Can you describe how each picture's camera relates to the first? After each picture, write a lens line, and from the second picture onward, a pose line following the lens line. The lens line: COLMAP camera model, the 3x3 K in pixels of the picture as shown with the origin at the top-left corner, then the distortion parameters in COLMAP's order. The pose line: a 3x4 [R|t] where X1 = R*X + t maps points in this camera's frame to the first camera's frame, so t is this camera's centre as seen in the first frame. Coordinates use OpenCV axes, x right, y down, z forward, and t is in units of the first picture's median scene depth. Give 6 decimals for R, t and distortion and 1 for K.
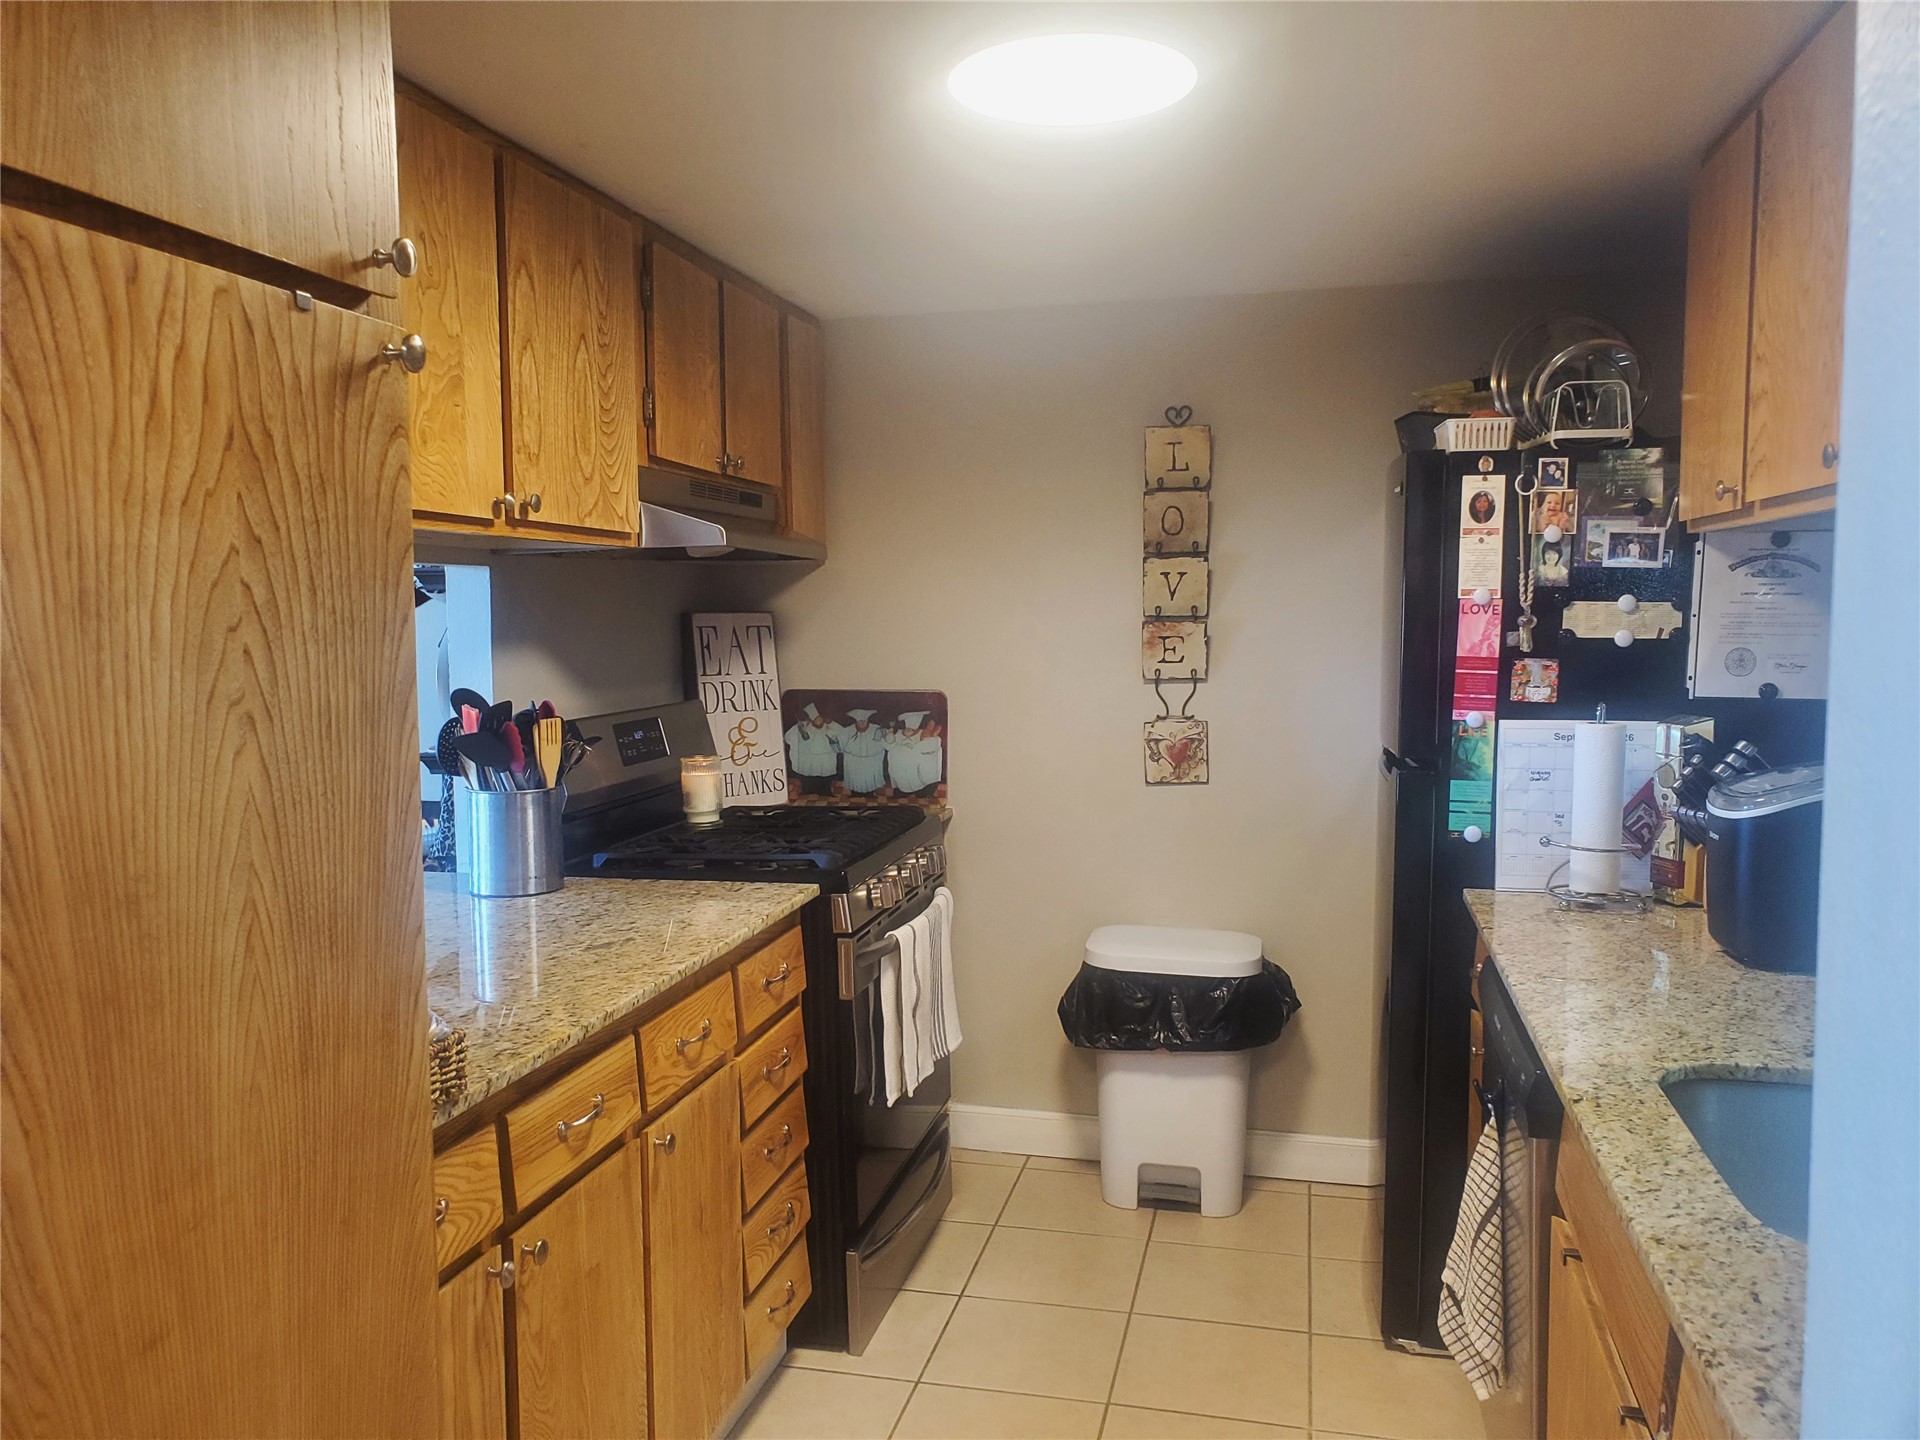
lens RADIAL K [[1456.8, 0, 963.2], [0, 1456.8, 723.8], [0, 0, 1]] dist [0.051908, -0.028250]
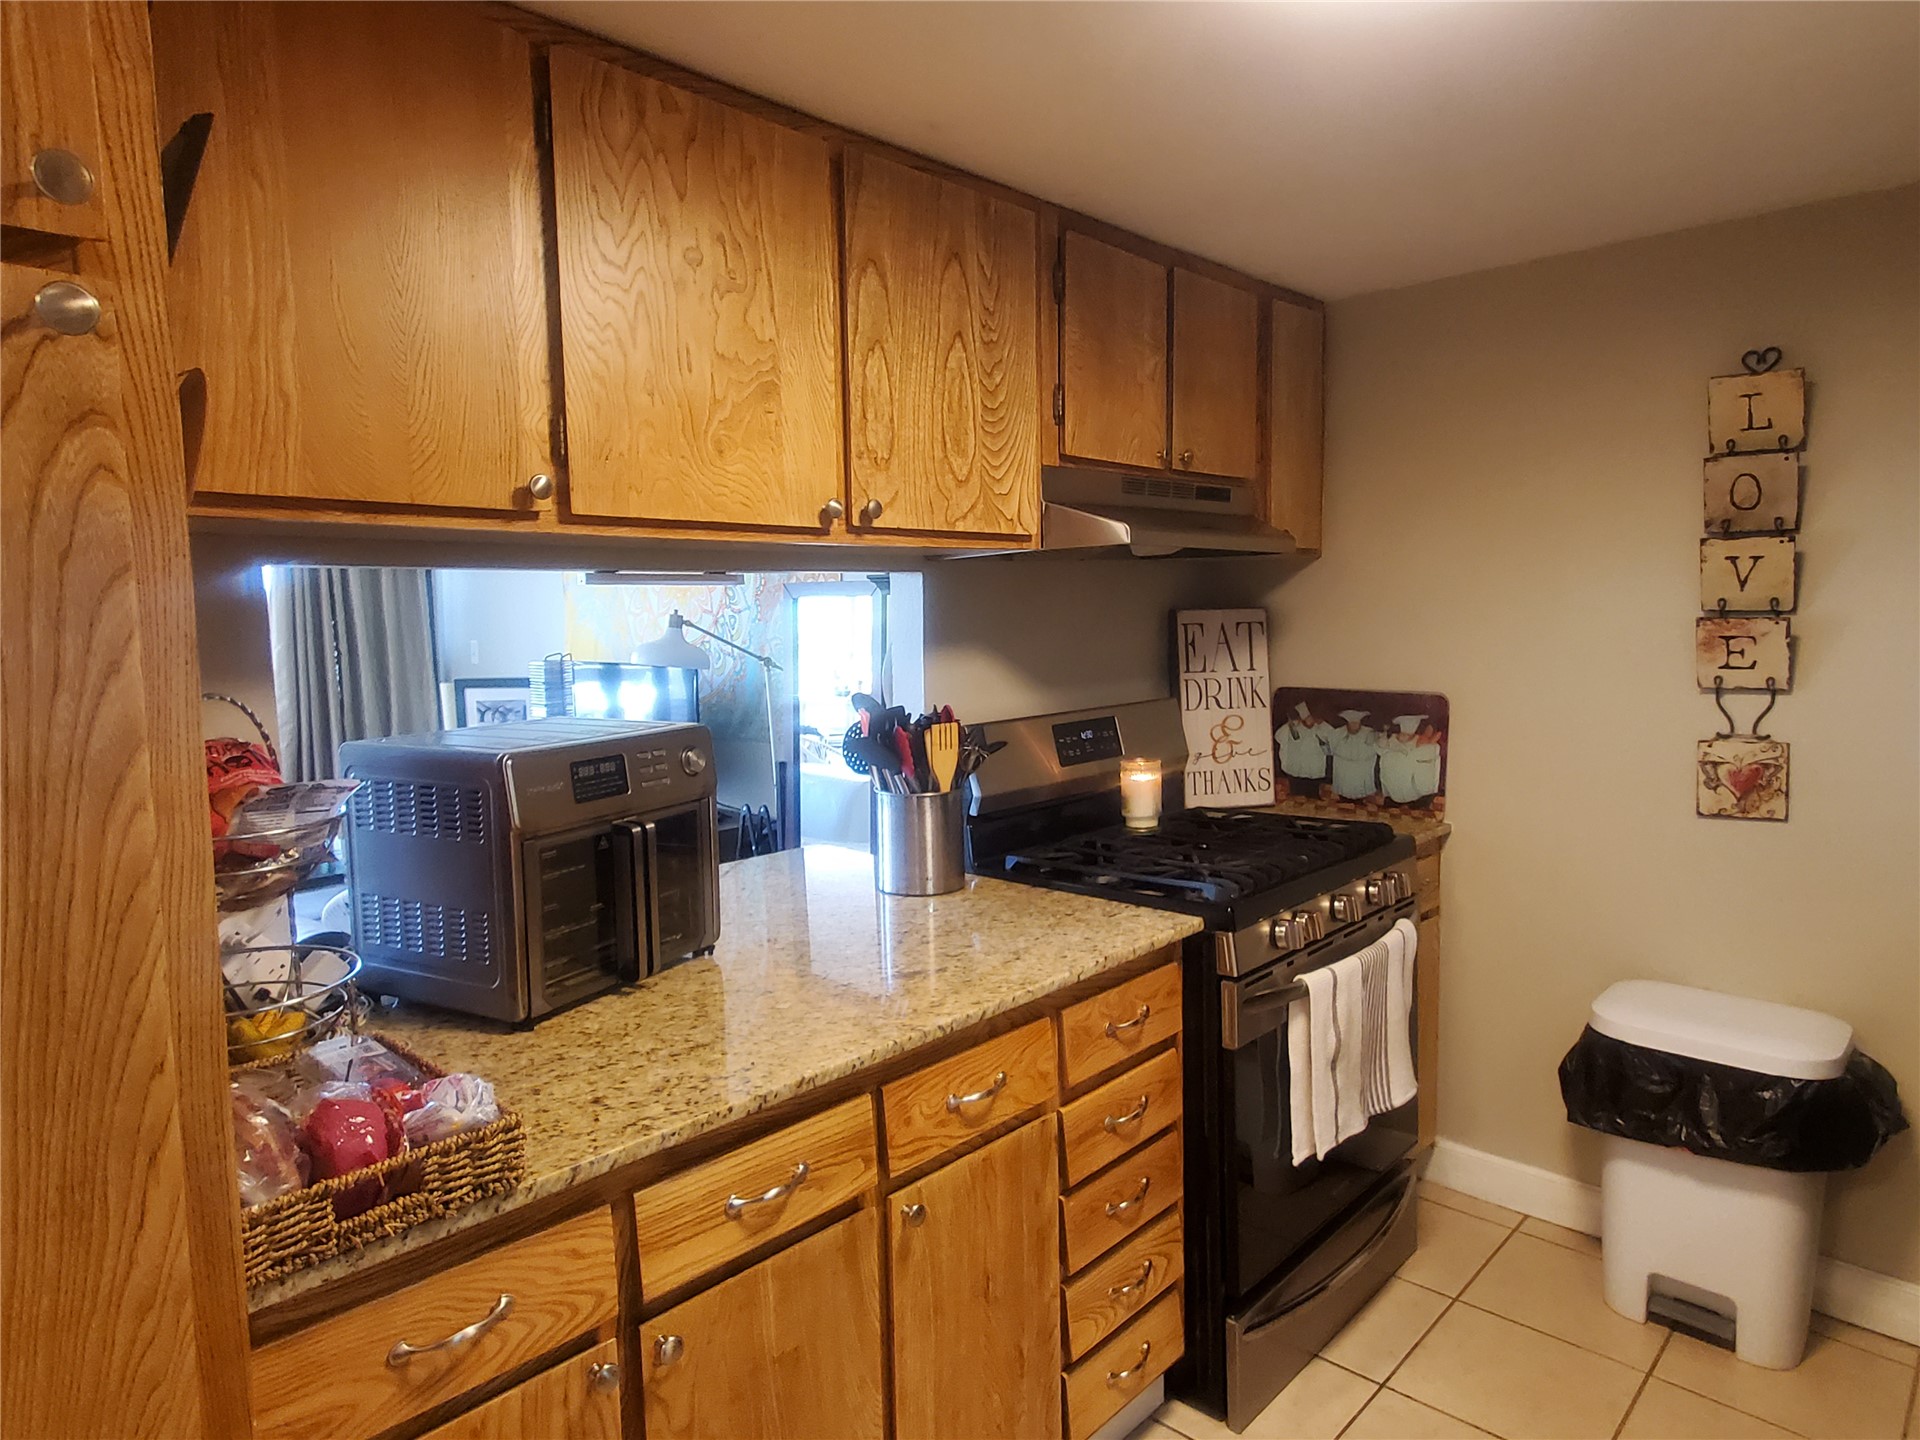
lens RADIAL K [[1190.7, 0, 962.6], [0, 1190.7, 727.0], [0, 0, 1]] dist [0.009494, -0.000064]
pose [[0.870778, 0.042579, -0.489829, 0.121253], [-0.027045, 0.998883, 0.038751, -0.030772], [0.490932, -0.020496, 0.870957, 0.269996]]
